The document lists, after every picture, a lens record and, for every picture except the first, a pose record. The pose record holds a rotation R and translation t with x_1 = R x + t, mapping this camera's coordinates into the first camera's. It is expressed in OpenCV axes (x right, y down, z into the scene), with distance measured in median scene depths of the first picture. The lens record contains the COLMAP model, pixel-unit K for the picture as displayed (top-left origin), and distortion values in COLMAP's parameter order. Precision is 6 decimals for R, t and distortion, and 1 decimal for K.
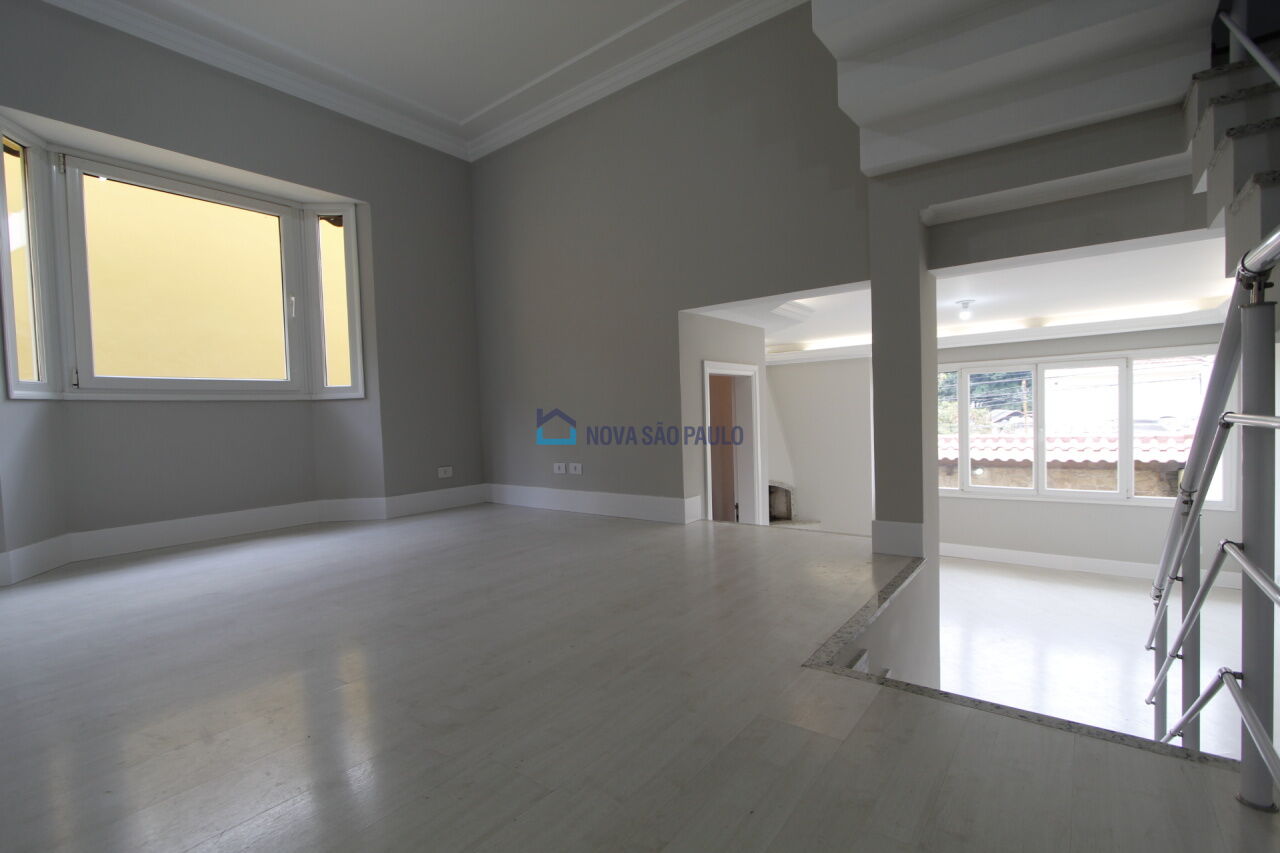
lens RADIAL K [[587.7, 0, 640.6], [0, 587.7, 427.8], [0, 0, 1]] dist [-0.019995, 0.003185]
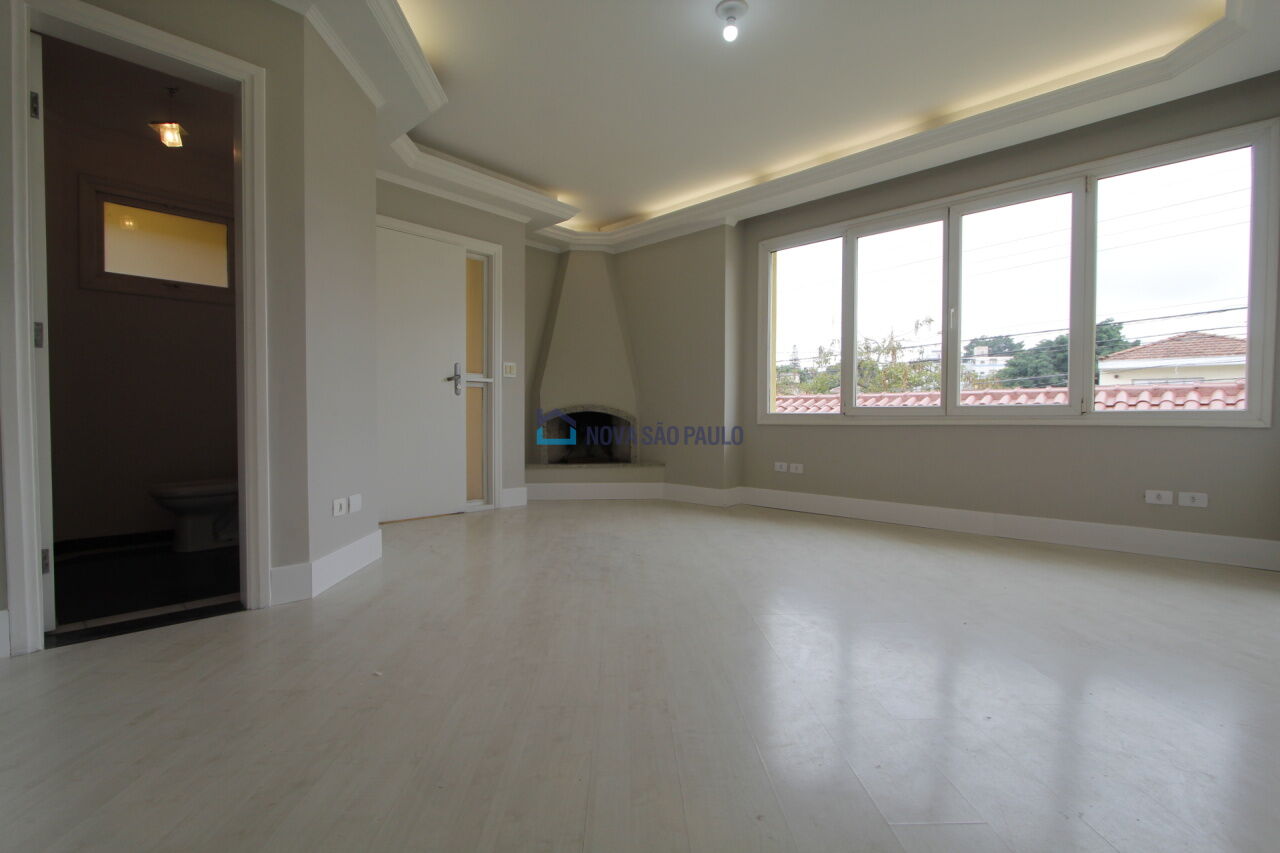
lens RADIAL K [[587.7, 0, 640.1], [0, 587.7, 427.4], [0, 0, 1]] dist [-0.019995, 0.003185]
pose [[0.995144, 0.038604, -0.090546, 0.388501], [-0.039307, 0.999209, -0.005993, 0.137876], [0.090243, 0.009523, 0.995874, 0.323287]]
